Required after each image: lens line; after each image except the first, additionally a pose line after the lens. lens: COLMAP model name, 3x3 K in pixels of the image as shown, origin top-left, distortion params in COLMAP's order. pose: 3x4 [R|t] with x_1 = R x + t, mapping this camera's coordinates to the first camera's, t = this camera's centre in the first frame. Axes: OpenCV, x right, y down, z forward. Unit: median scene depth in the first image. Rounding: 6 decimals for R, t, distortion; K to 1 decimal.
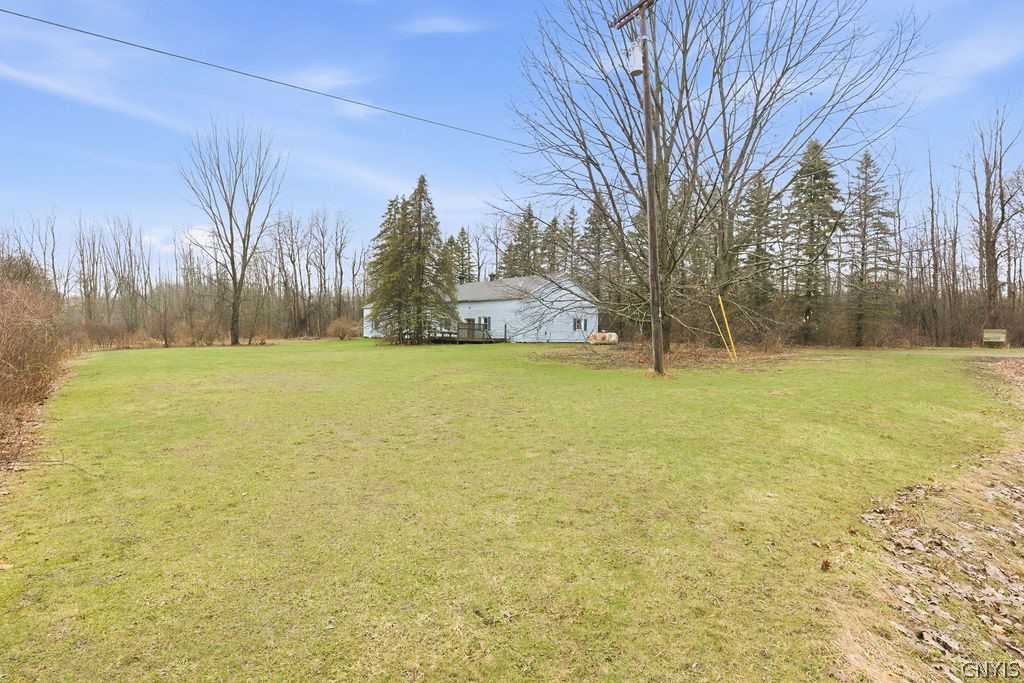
lens RADIAL K [[499.8, 0, 511.5], [0, 499.8, 319.7], [0, 0, 1]] dist [-0.000700, -0.000108]
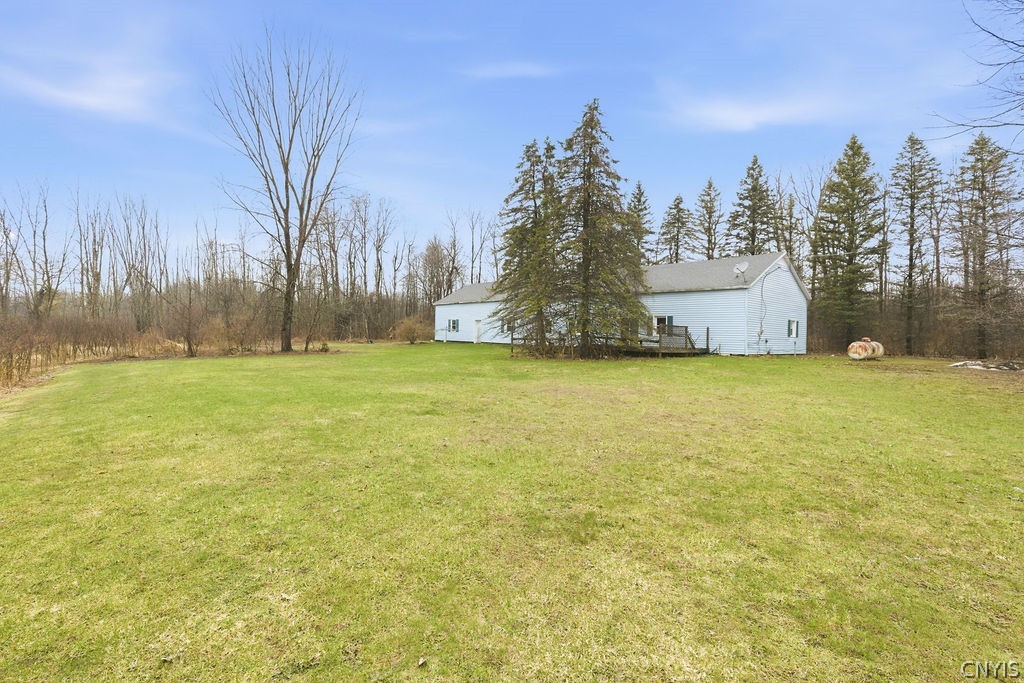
lens RADIAL K [[454.6, 0, 513.6], [0, 454.6, 313.5], [0, 0, 1]] dist [0.000266, 0.000131]
pose [[0.999554, 0.011071, 0.027718, -0.248554], [-0.010581, 0.999786, -0.017780, 0.003863], [-0.027909, 0.017479, 0.999458, 0.342057]]
